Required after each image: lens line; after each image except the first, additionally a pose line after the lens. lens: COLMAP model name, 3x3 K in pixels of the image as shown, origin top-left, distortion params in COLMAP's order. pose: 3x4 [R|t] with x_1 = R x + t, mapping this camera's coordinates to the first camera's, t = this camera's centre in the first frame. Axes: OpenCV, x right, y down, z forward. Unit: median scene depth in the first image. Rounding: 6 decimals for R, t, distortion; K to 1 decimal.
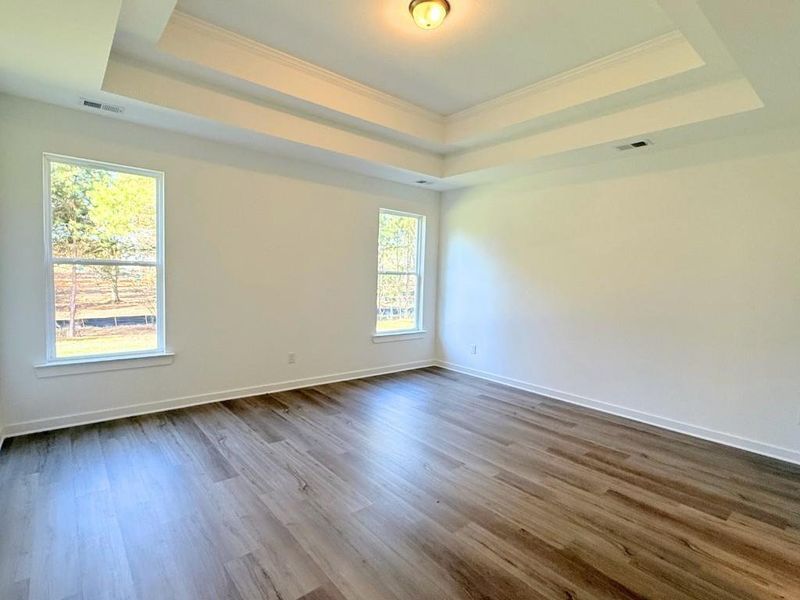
lens RADIAL K [[400.4, 0, 397.6], [0, 400.4, 297.5], [0, 0, 1]] dist [-0.001192, -0.000160]
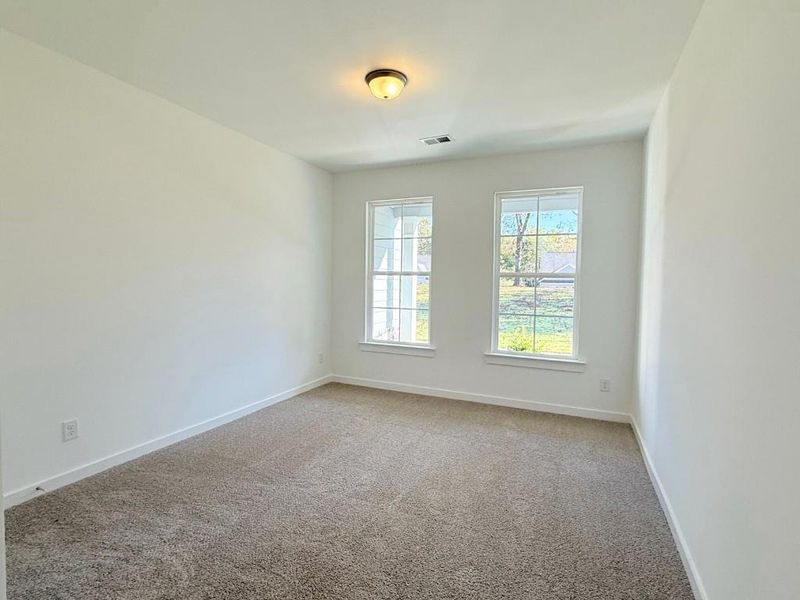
lens RADIAL K [[400.4, 0, 397.6], [0, 400.4, 297.5], [0, 0, 1]] dist [-0.001192, -0.000160]
pose [[0.448609, 0.021209, -0.893476, 0.505649], [-0.047478, 0.998872, -0.000127, -0.006394], [0.892466, 0.042478, 0.449110, 0.408890]]
